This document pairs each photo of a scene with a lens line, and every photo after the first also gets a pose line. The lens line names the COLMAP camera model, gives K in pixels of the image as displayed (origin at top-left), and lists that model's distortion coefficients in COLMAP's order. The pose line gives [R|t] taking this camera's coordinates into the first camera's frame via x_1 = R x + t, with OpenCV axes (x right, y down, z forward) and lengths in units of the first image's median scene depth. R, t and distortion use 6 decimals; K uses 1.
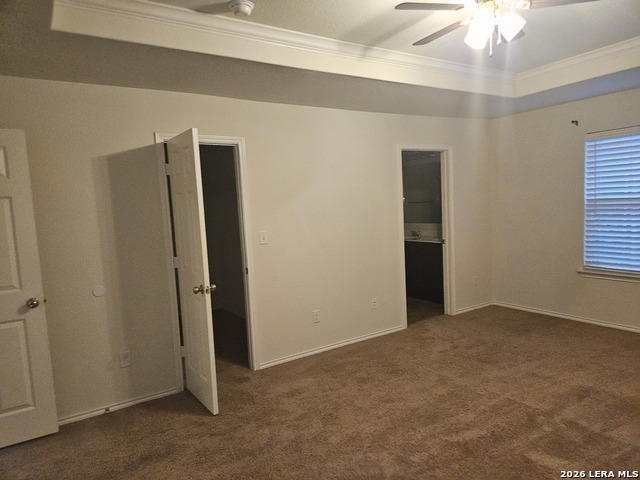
lens RADIAL K [[424.0, 0, 323.3], [0, 424.0, 239.9], [0, 0, 1]] dist [-0.002264, -0.002410]
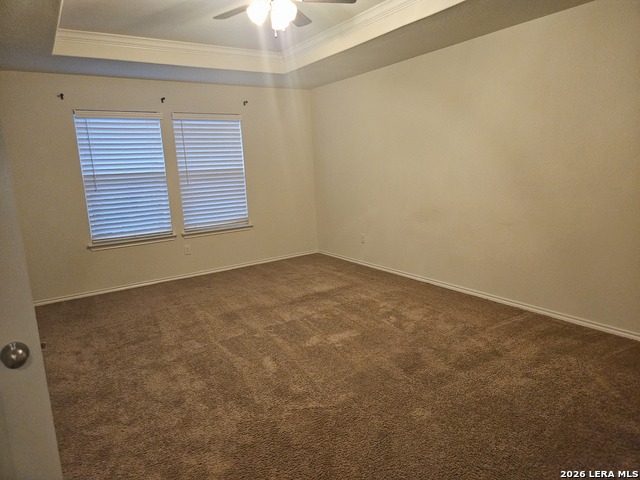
lens RADIAL K [[424.0, 0, 323.3], [0, 424.0, 239.9], [0, 0, 1]] dist [-0.002264, -0.002410]
pose [[-0.015442, -0.135187, 0.990700, -0.511525], [0.133223, 0.981706, 0.136036, -0.007186], [-0.990966, 0.134084, 0.002850, 0.540924]]
